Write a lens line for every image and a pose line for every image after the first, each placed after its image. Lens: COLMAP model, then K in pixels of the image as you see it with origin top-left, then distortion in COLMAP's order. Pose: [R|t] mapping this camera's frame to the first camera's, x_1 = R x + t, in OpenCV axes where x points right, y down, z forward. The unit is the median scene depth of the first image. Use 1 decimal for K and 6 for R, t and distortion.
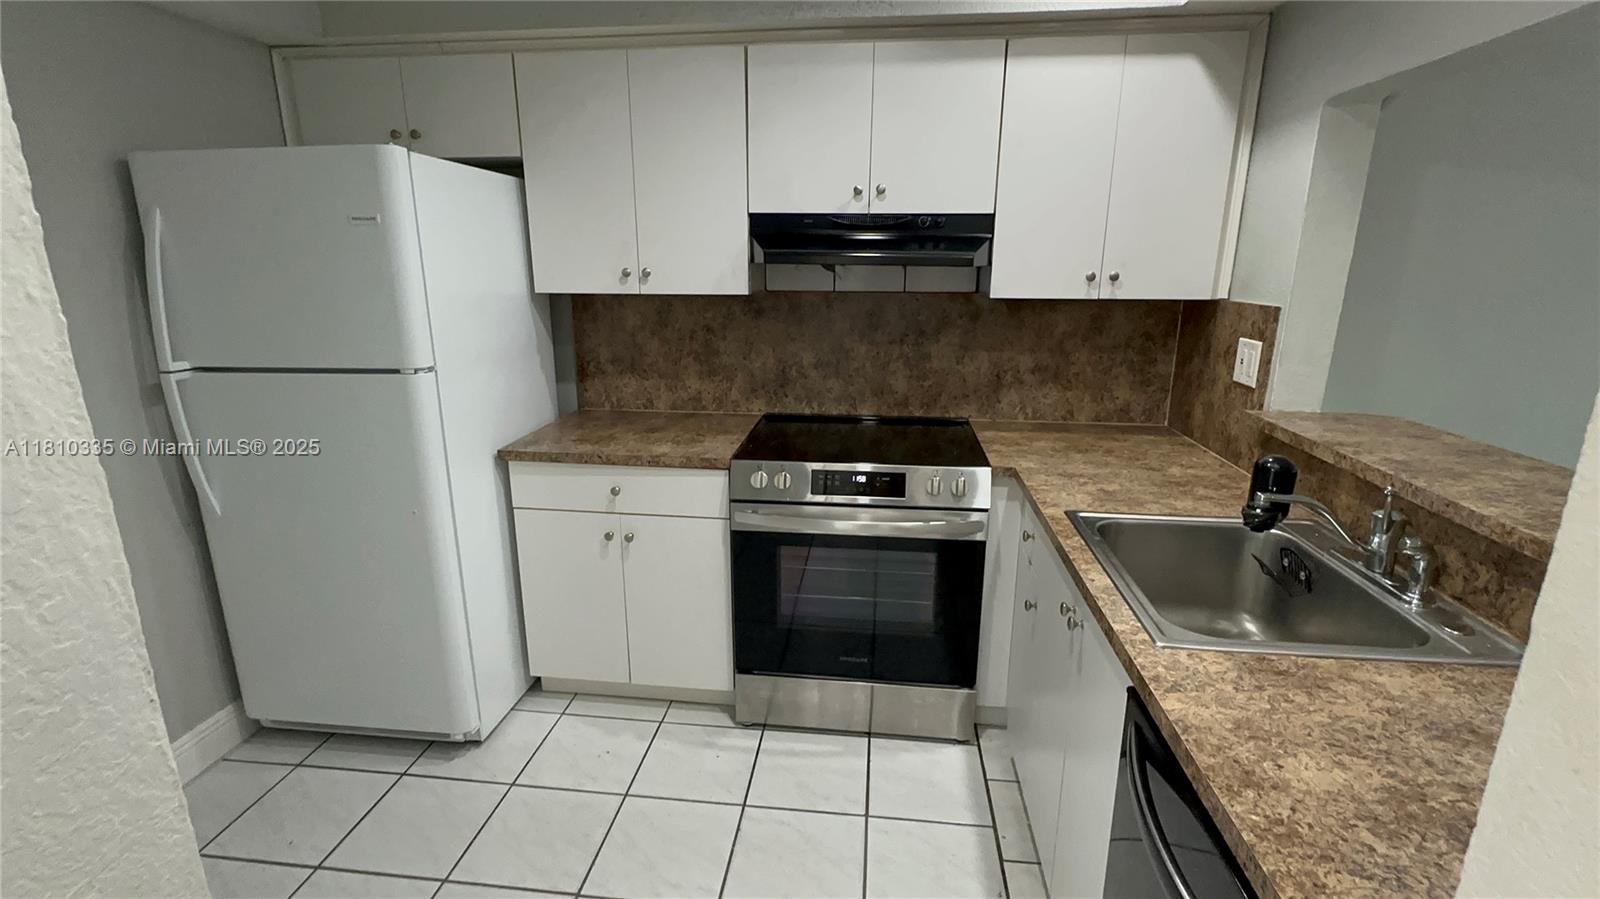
lens RADIAL K [[730.6, 0, 797.8], [0, 730.6, 447.9], [0, 0, 1]] dist [0.000633, 0.000311]
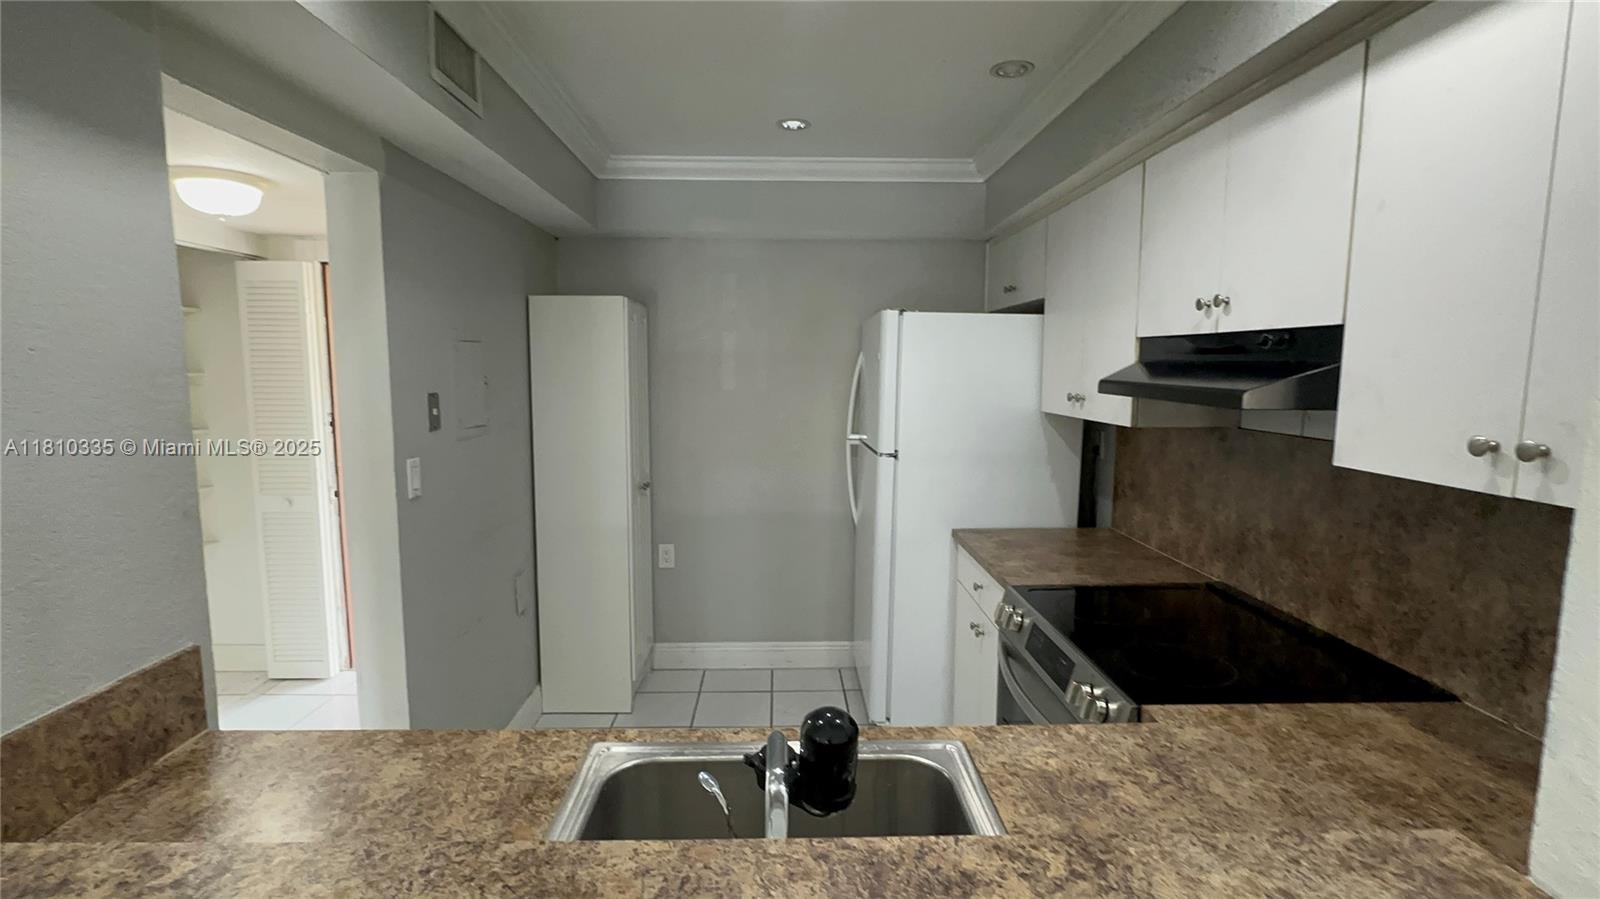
lens RADIAL K [[730.6, 0, 797.5], [0, 730.6, 451.0], [0, 0, 1]] dist [0.000633, 0.000311]
pose [[0.143980, 0.113615, -0.983037, 0.776912], [-0.252092, 0.964825, 0.074588, -0.153941], [0.956932, 0.237076, 0.167557, 0.501420]]
